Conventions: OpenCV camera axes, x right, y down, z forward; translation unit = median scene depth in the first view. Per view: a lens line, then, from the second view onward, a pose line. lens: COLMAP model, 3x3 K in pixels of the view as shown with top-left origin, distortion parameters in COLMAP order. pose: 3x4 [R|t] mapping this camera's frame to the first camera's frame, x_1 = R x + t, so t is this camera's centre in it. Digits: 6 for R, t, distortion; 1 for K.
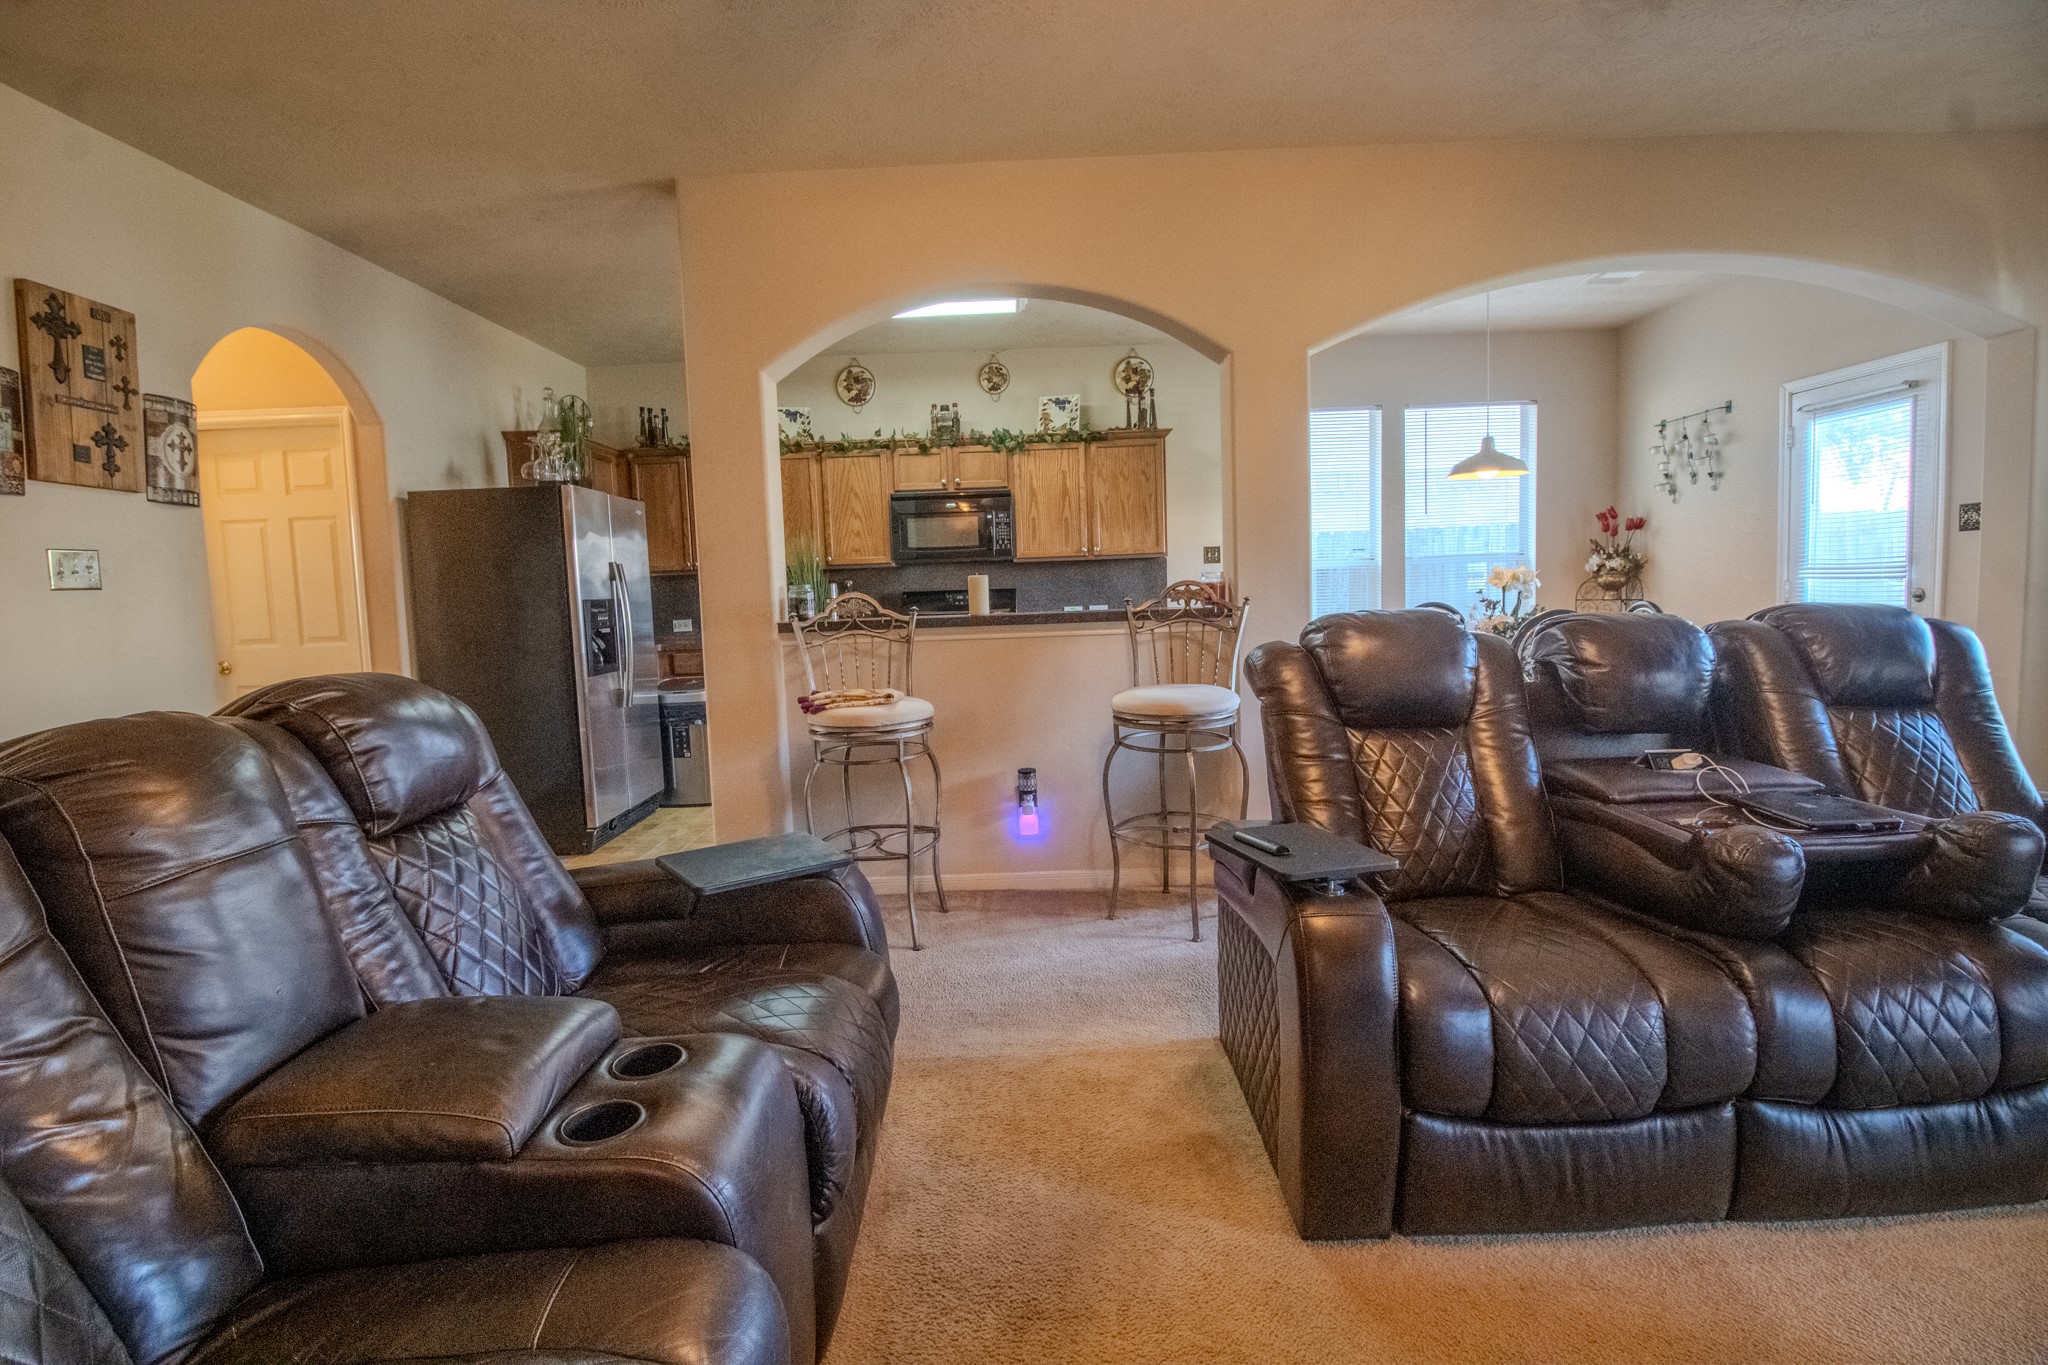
lens RADIAL K [[980.5, 0, 1032.5], [0, 980.5, 658.4], [0, 0, 1]] dist [-0.000838, -0.006403]
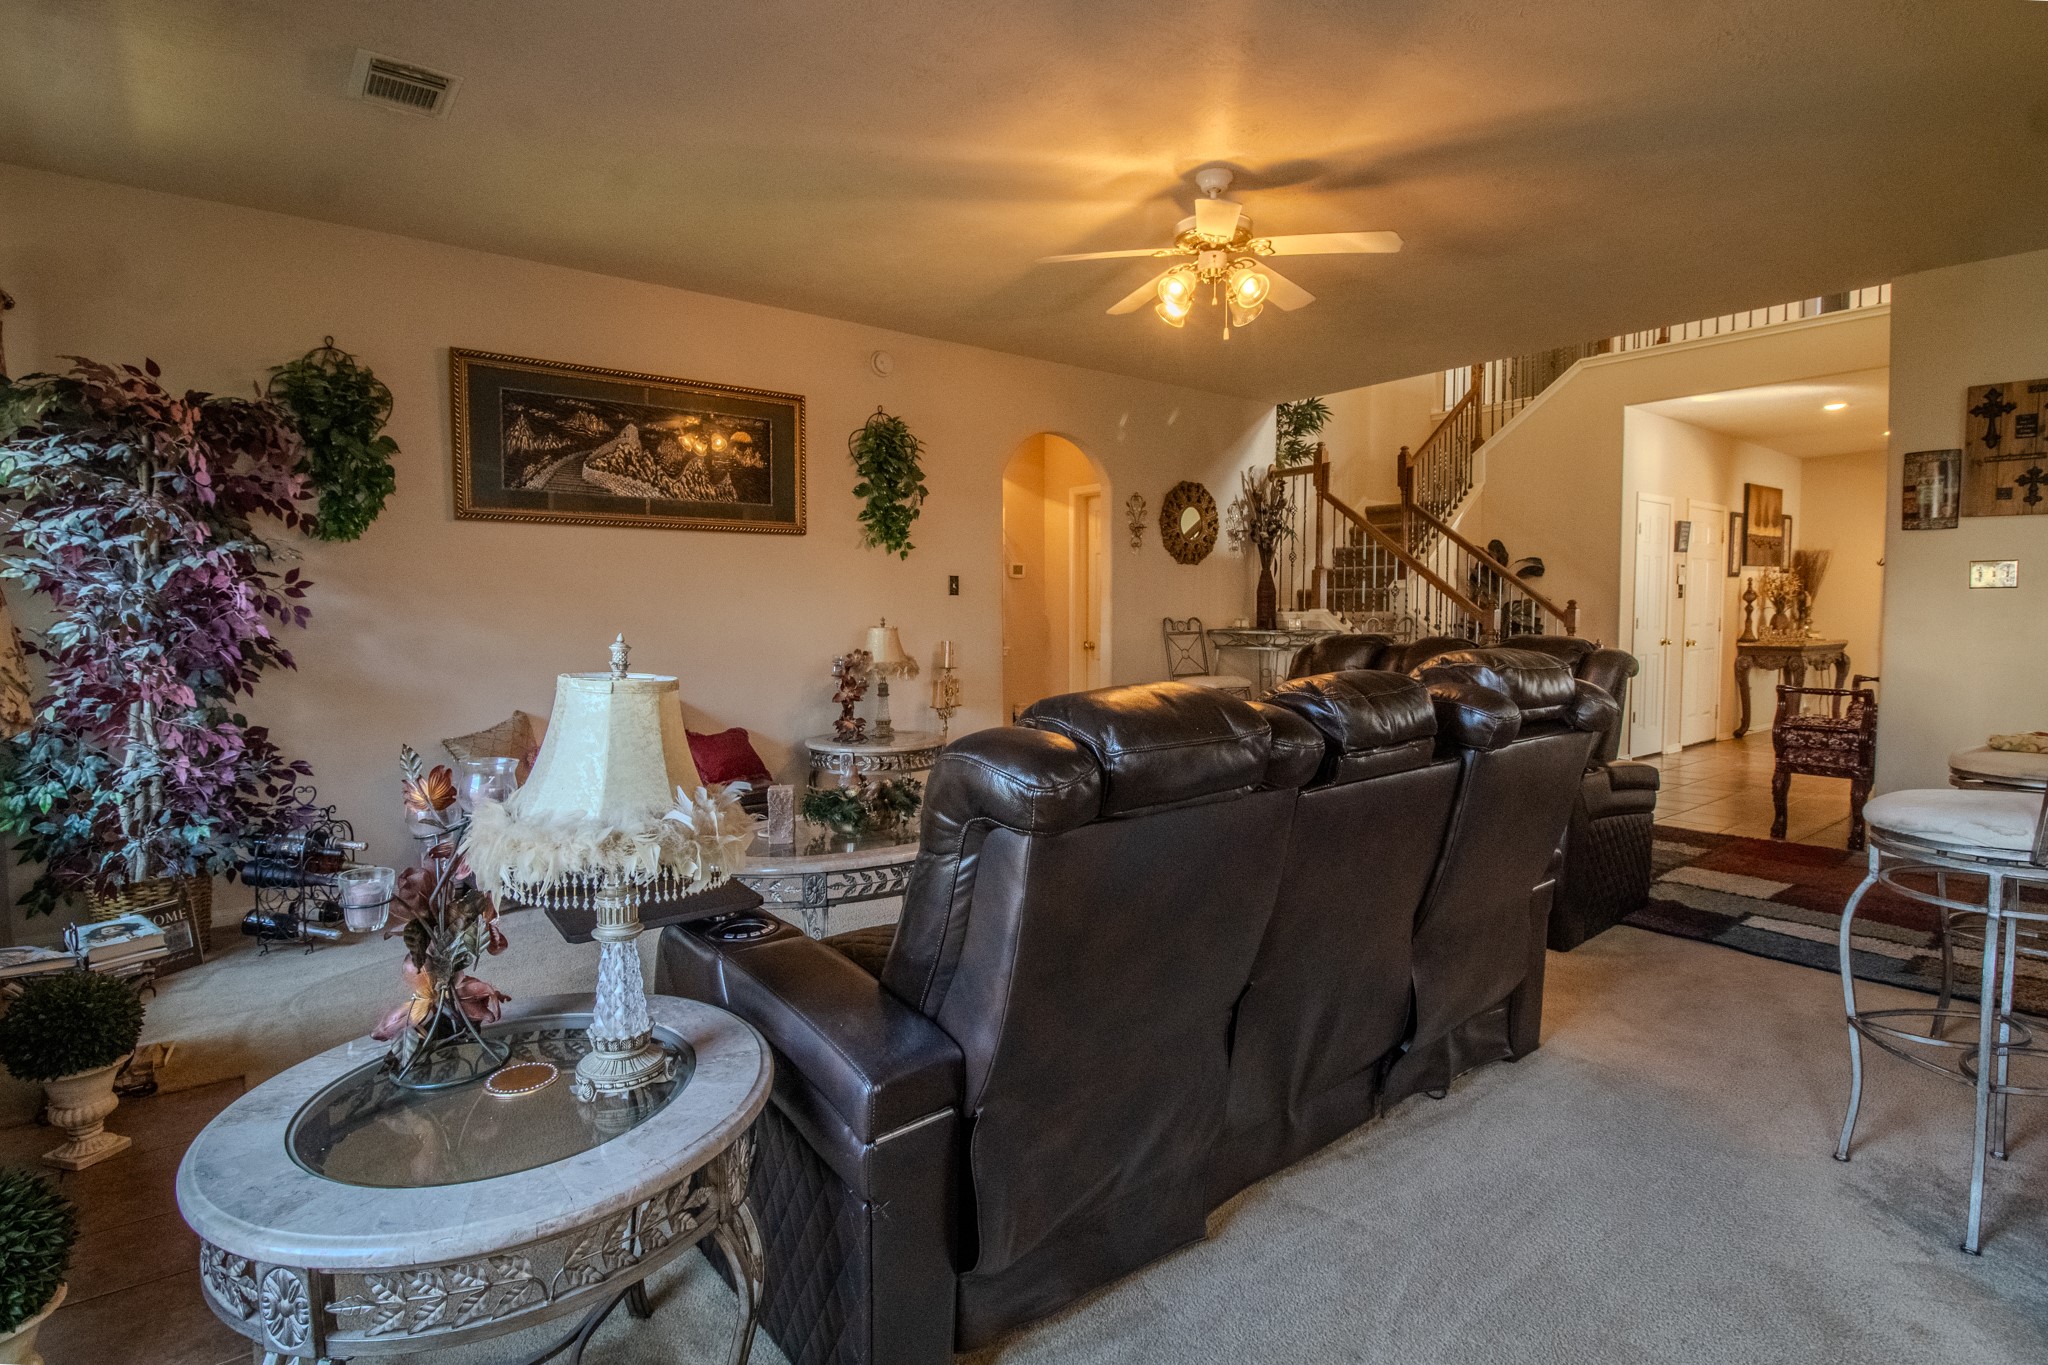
lens RADIAL K [[996.5, 0, 1012.9], [0, 996.5, 664.8], [0, 0, 1]] dist [-0.000611, -0.013458]
pose [[-0.791686, 0.070579, -0.606838, 1.034266], [-0.011974, 0.991321, 0.130918, -0.124786], [0.610811, 0.110912, -0.783969, 1.208166]]
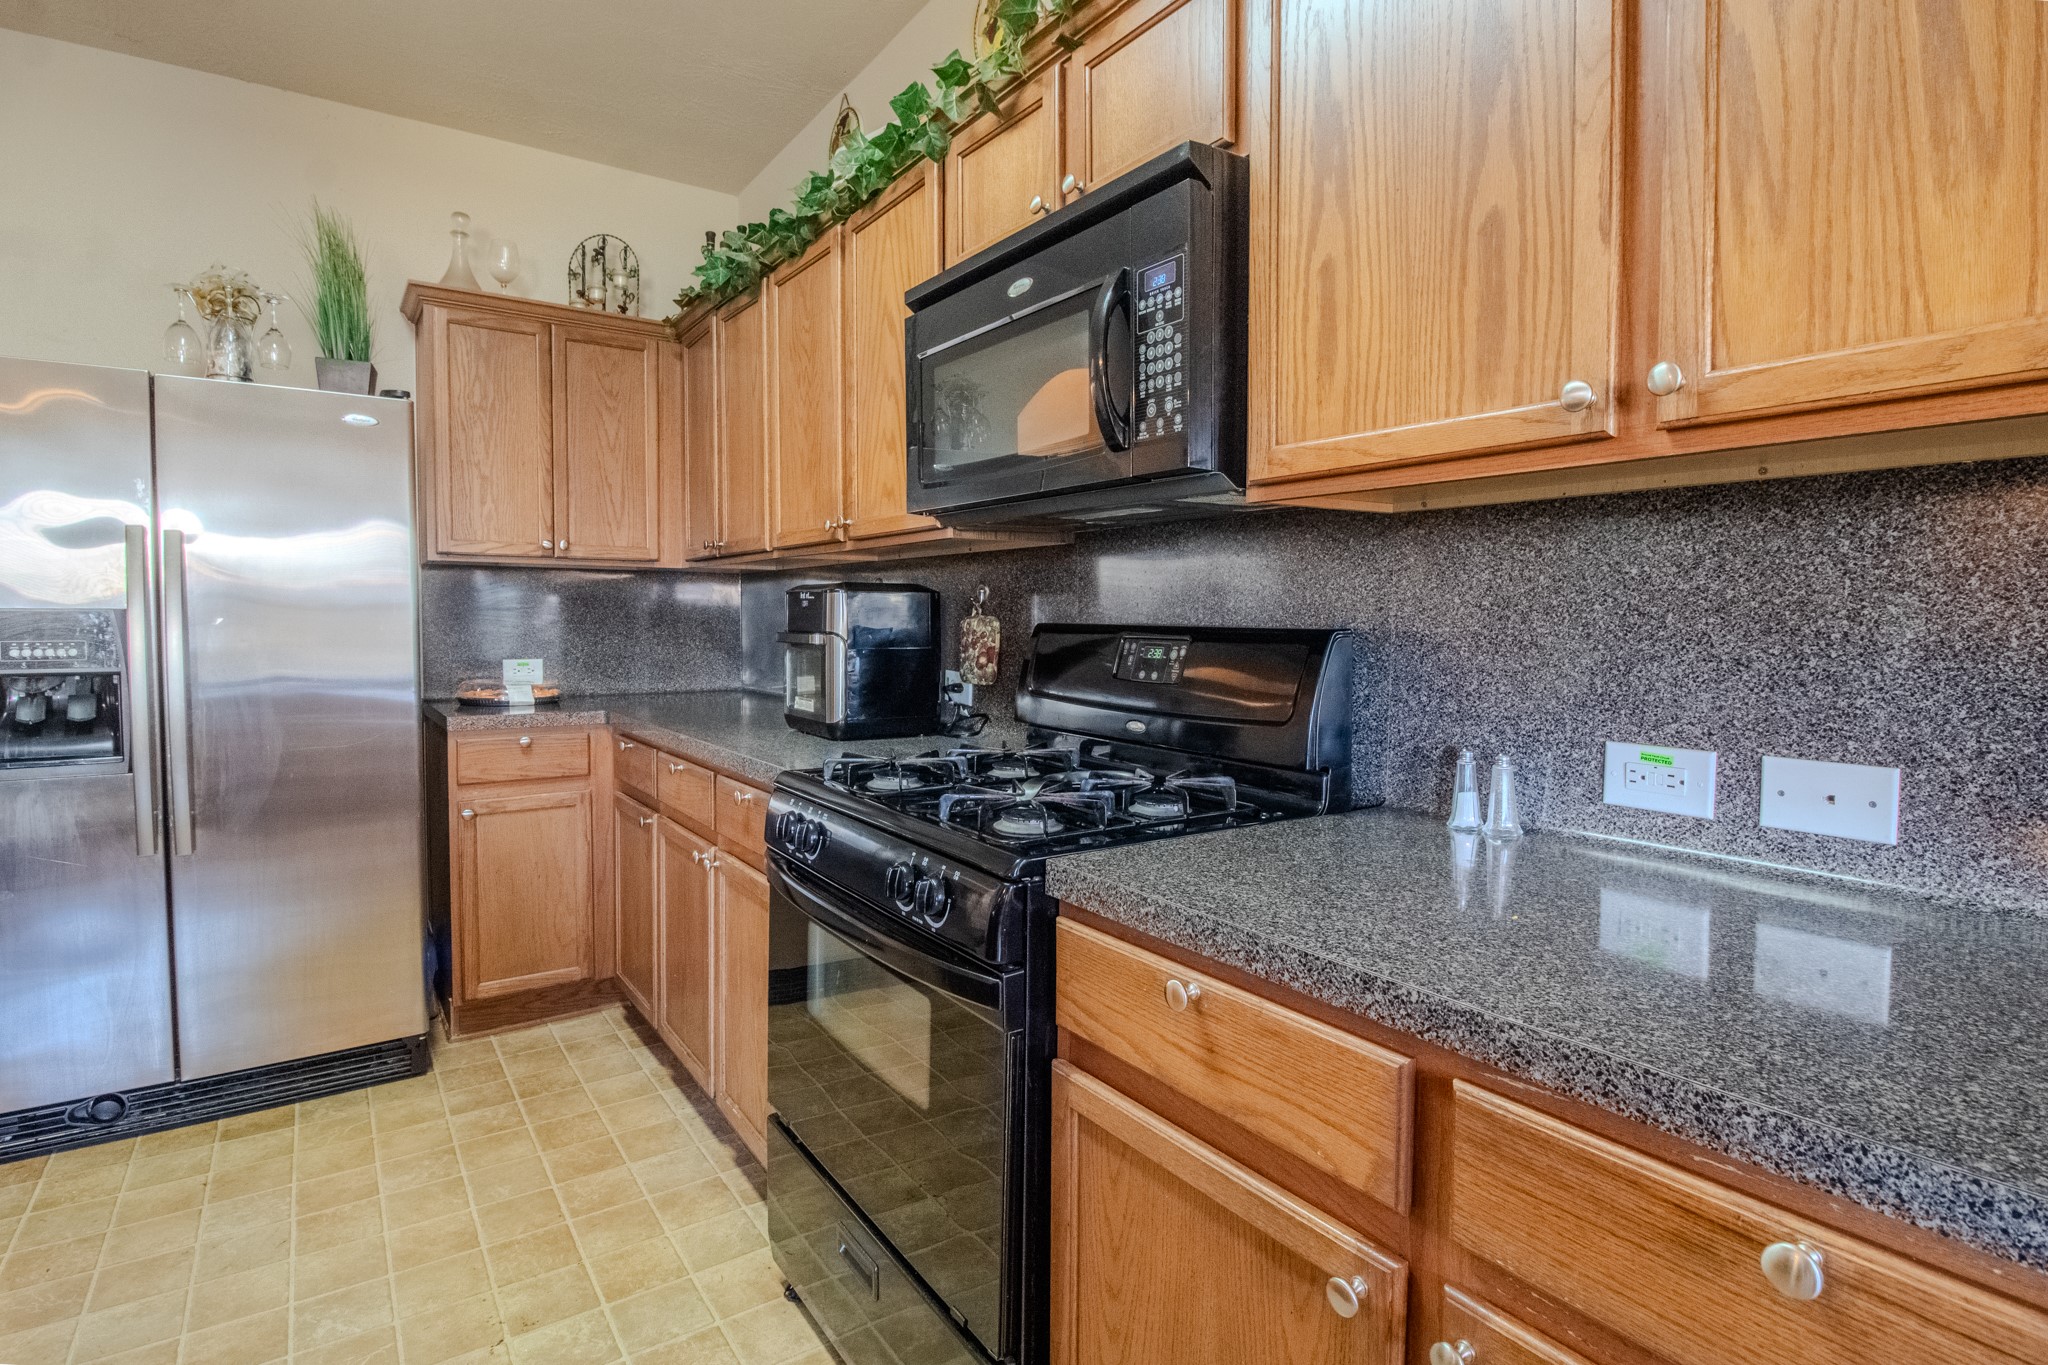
lens RADIAL K [[1007.2, 0, 1021.4], [0, 1007.2, 664.9], [0, 0, 1]] dist [0.000443, -0.016483]
pose [[0.571621, 0.078873, -0.816718, 0.265584], [-0.084330, 0.995745, 0.037140, -0.132118], [0.816172, 0.047644, 0.575841, 1.673451]]
